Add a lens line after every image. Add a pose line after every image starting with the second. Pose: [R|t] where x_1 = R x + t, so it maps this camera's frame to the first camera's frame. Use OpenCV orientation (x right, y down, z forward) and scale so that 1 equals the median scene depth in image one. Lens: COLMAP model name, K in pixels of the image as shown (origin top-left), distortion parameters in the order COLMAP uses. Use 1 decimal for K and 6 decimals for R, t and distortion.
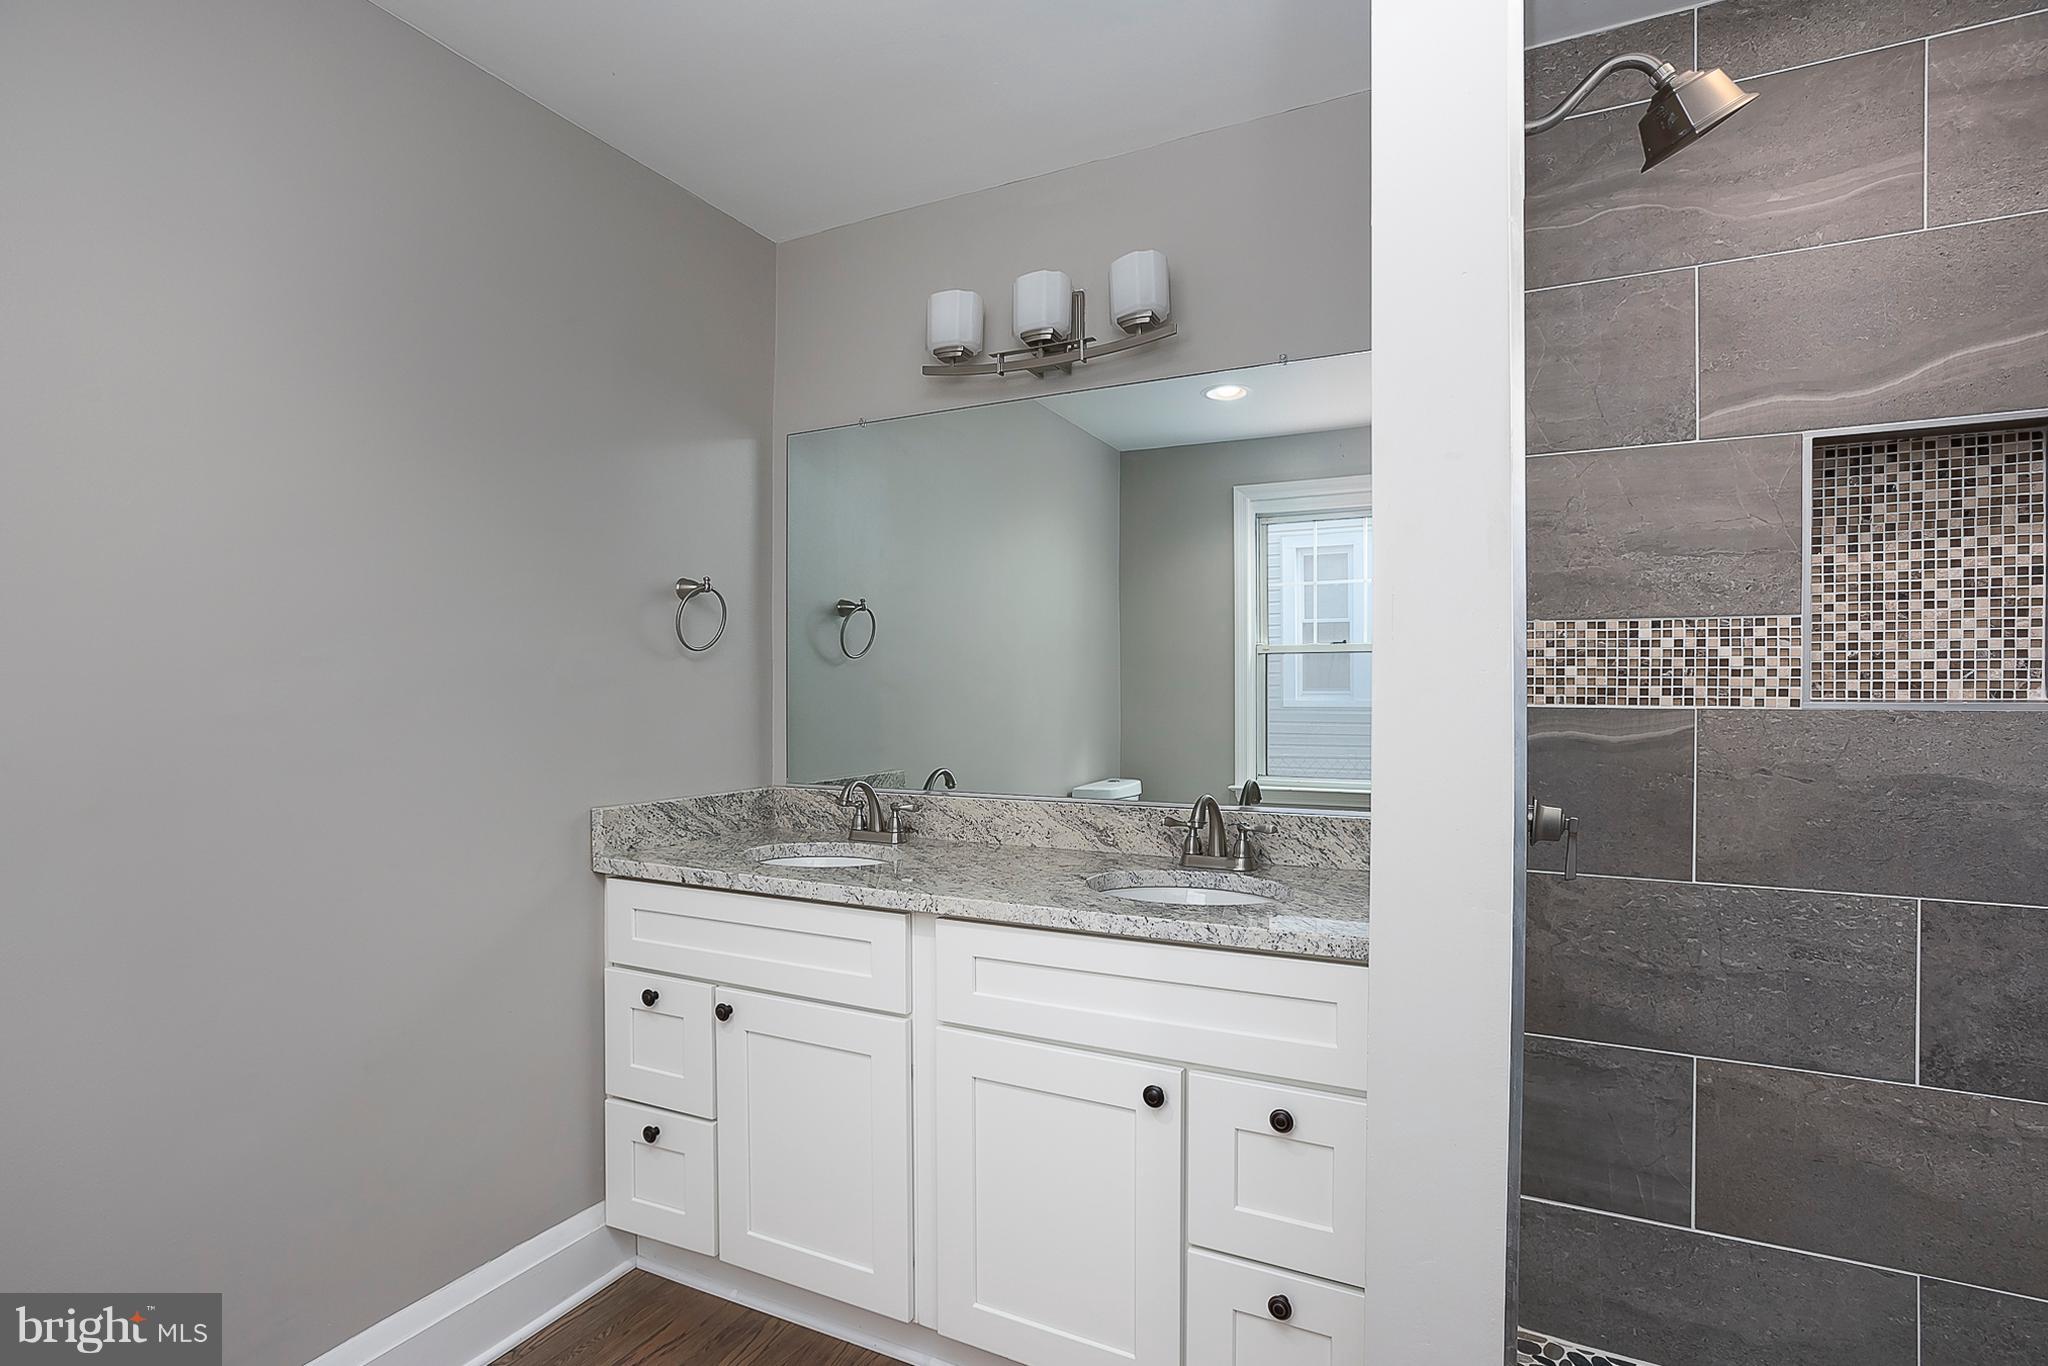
lens RADIAL K [[988.4, 0, 1032.3], [0, 988.4, 693.4], [0, 0, 1]] dist [-0.019167, 0.004892]
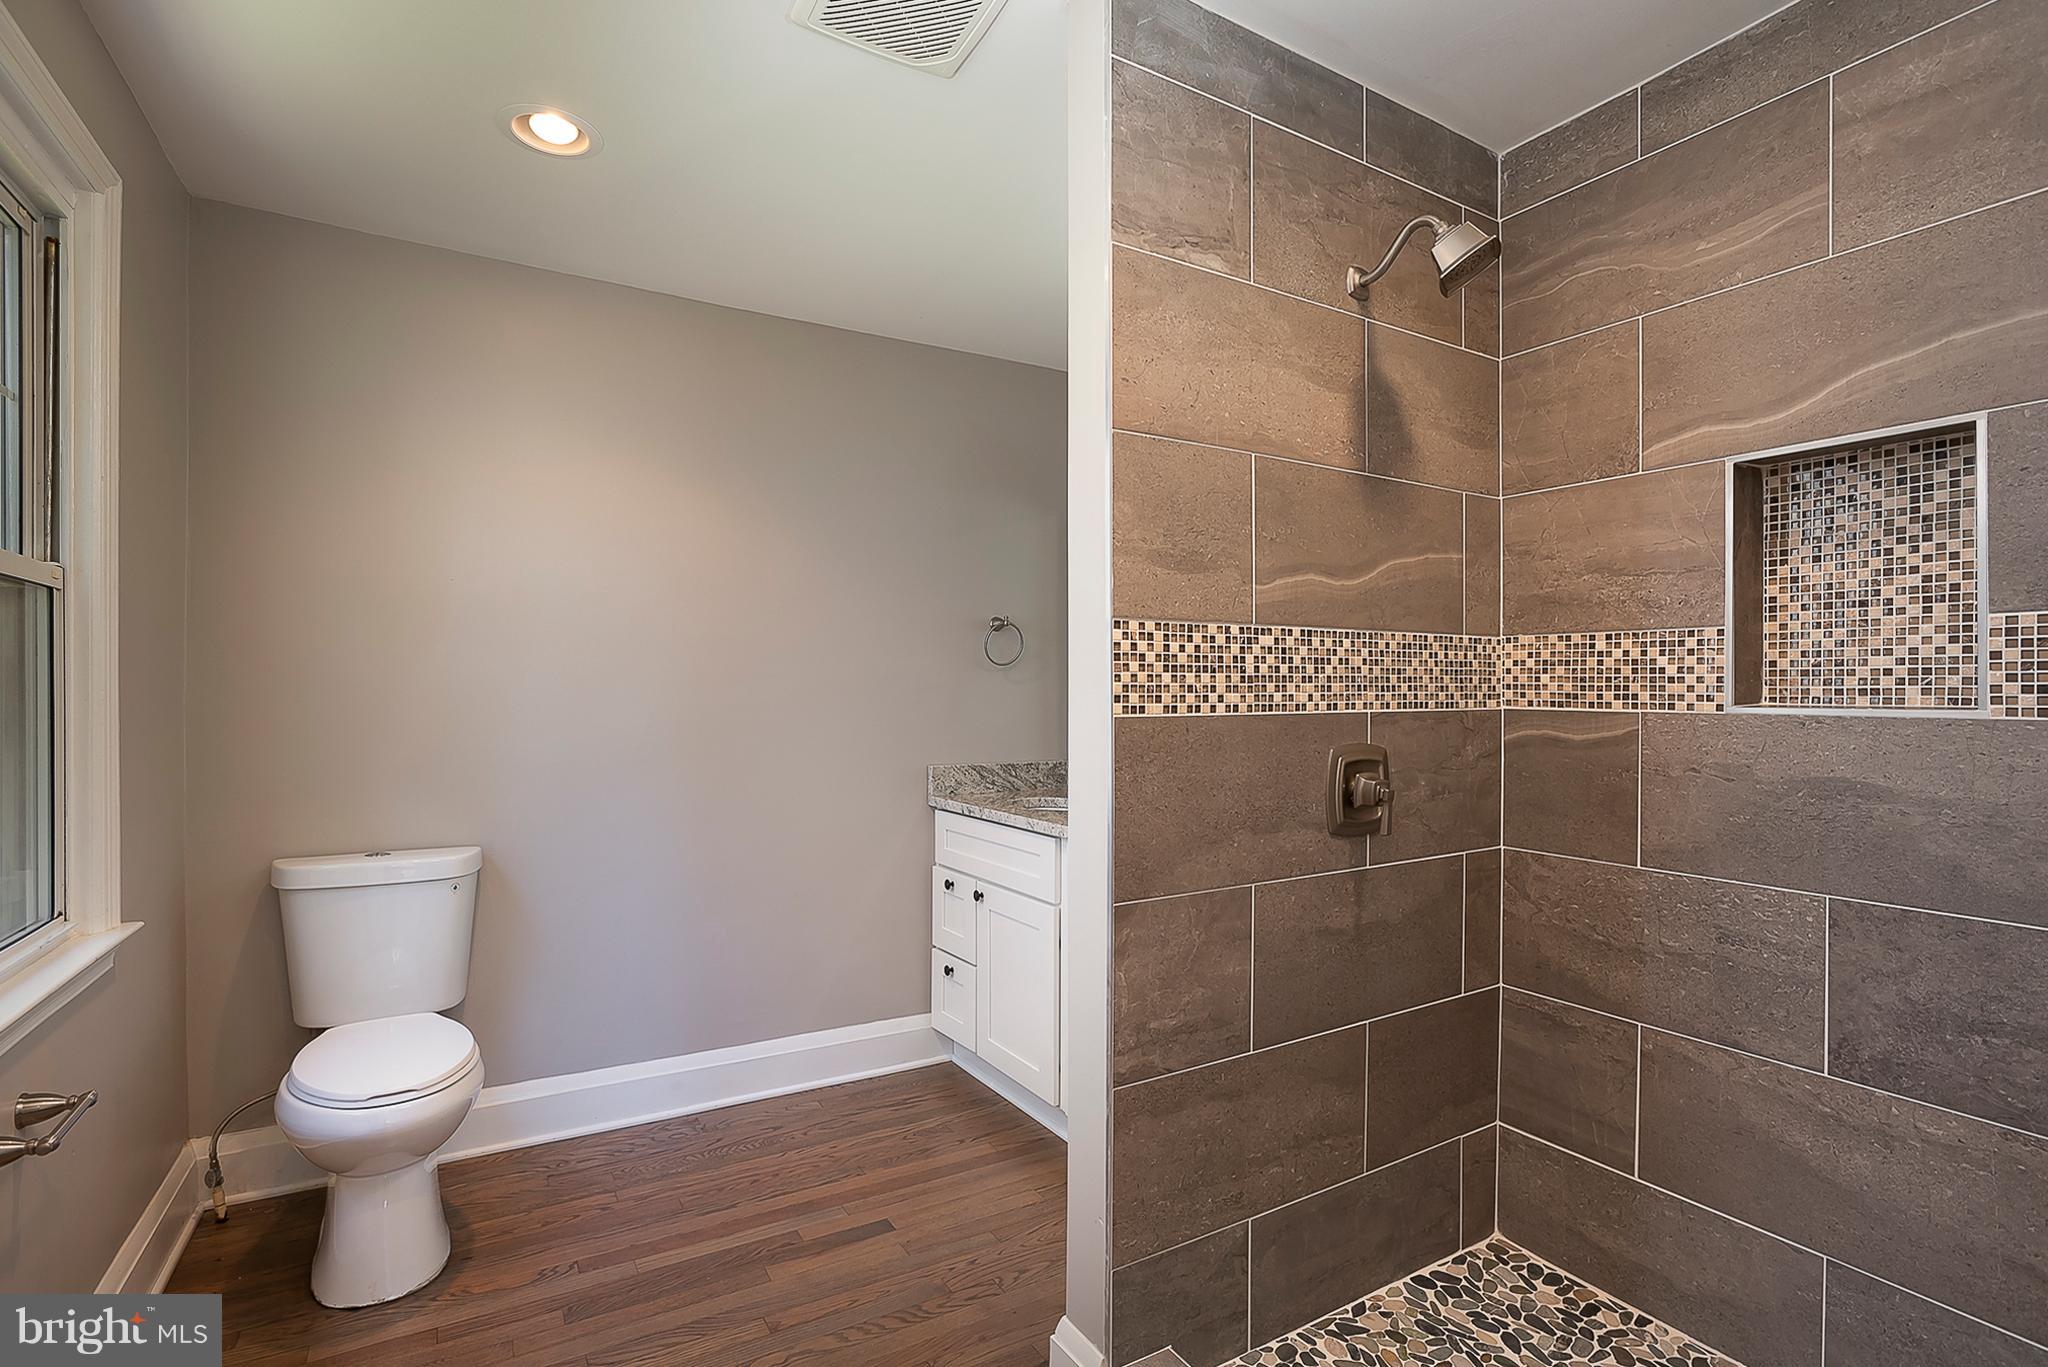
lens RADIAL K [[988.4, 0, 1015.1], [0, 988.4, 688.4], [0, 0, 1]] dist [-0.019167, 0.004892]
pose [[0.831773, 0.001430, -0.555114, 0.709624], [-0.003875, 0.999987, -0.003230, -0.004897], [0.555102, 0.004838, 0.831768, -0.328722]]
